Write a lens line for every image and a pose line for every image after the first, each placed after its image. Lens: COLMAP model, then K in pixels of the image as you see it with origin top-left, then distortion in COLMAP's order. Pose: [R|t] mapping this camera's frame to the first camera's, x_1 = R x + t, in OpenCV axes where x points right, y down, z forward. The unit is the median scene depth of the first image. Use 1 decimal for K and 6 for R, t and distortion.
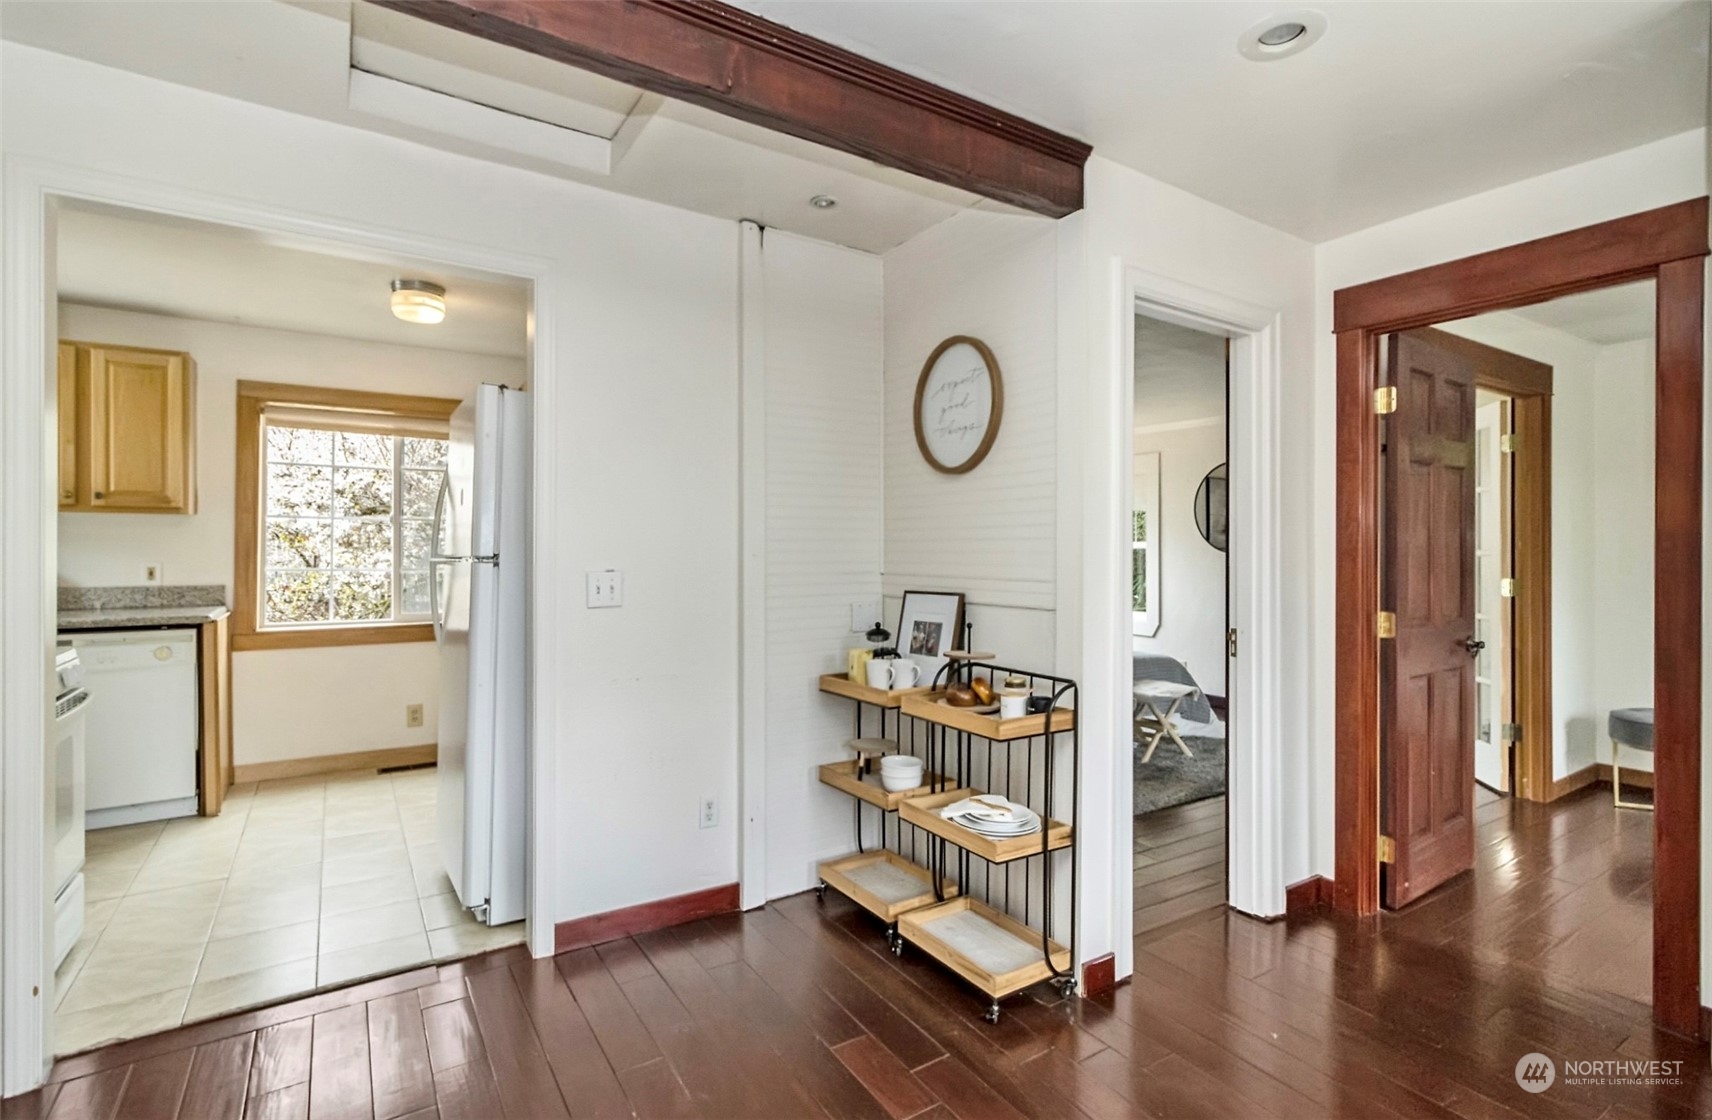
lens RADIAL K [[831.4, 0, 915.2], [0, 831.4, 557.6], [0, 0, 1]] dist [0.000170, -0.000324]
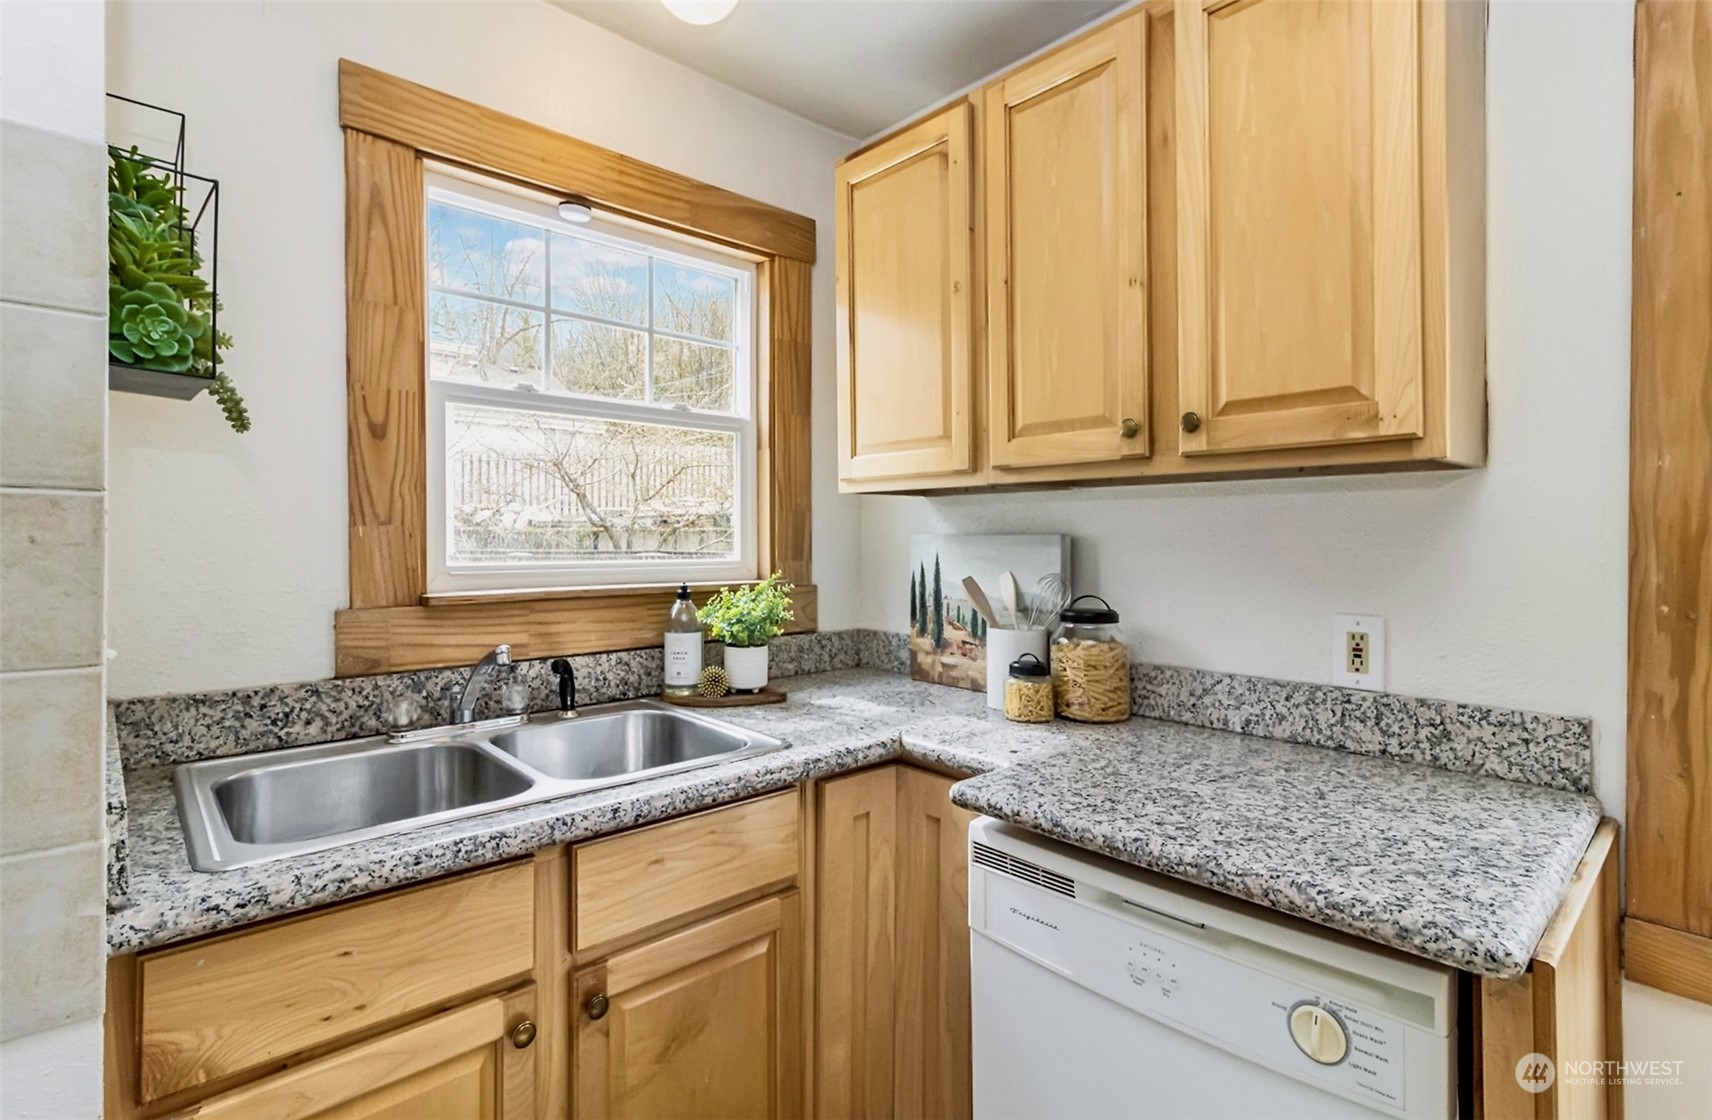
lens RADIAL K [[798.7, 0, 825.1], [0, 798.7, 534.4], [0, 0, 1]] dist [0.003815, 0.000812]
pose [[0.120196, -0.017936, -0.992588, -0.613724], [-0.017522, 0.999643, -0.020186, -0.018570], [0.992595, 0.019819, 0.119839, 0.737087]]
